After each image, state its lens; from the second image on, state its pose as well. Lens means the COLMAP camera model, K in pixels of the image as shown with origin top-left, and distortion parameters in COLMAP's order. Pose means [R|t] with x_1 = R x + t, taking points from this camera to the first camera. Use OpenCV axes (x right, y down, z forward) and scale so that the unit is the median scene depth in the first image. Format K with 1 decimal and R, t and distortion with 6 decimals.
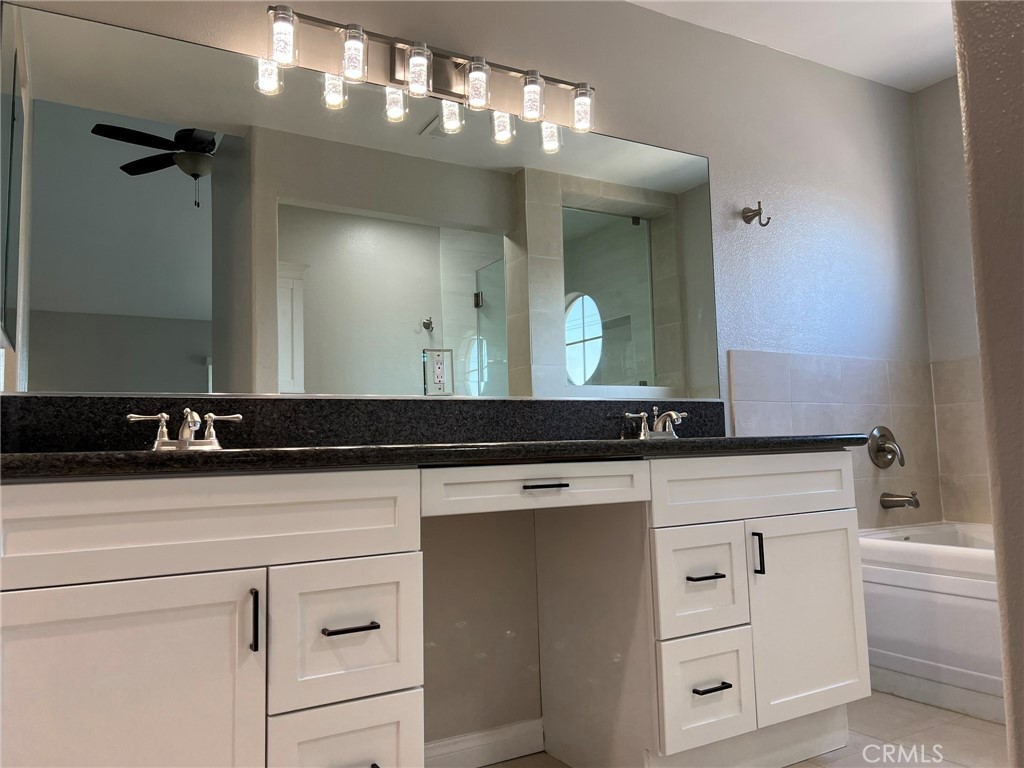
lens RADIAL K [[776.0, 0, 512.0], [0, 776.0, 384.0], [0, 0, 1]] dist [0.048632, 0.000198]
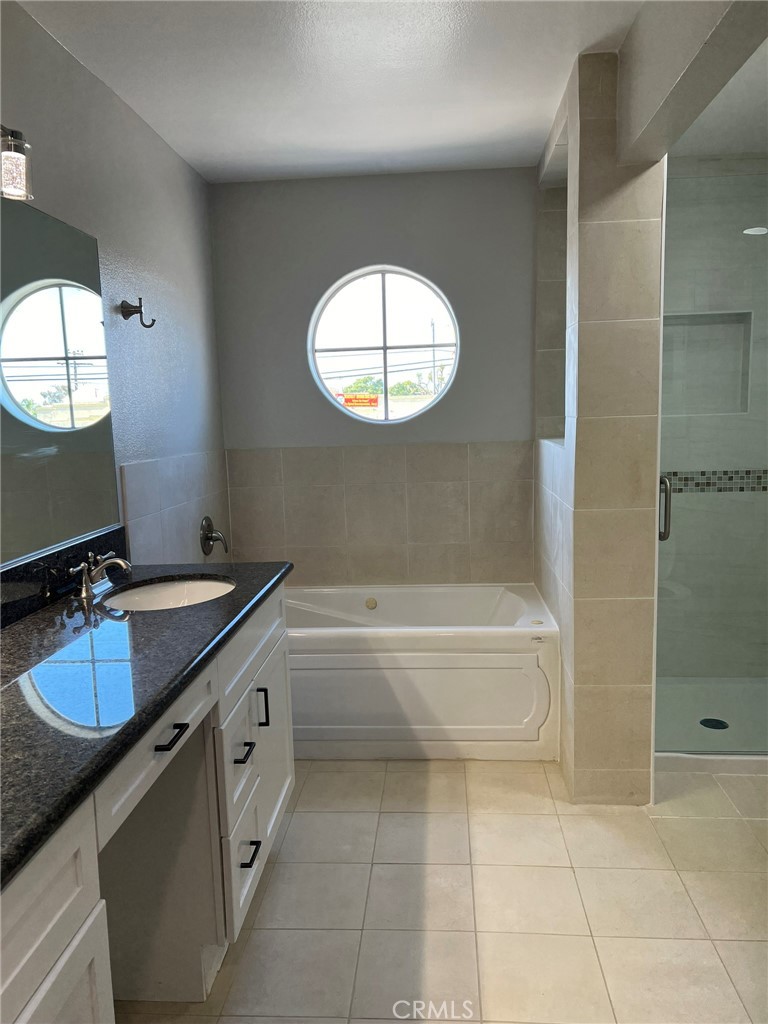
lens RADIAL K [[773.9, 0, 384.0], [0, 773.9, 512.0], [0, 0, 1]] dist [-0.003118, -0.002485]
pose [[0.561411, -0.100444, 0.821418, -0.335288], [-0.054441, 0.985973, 0.157775, -0.169928], [-0.825744, -0.133295, 0.548068, 0.282637]]
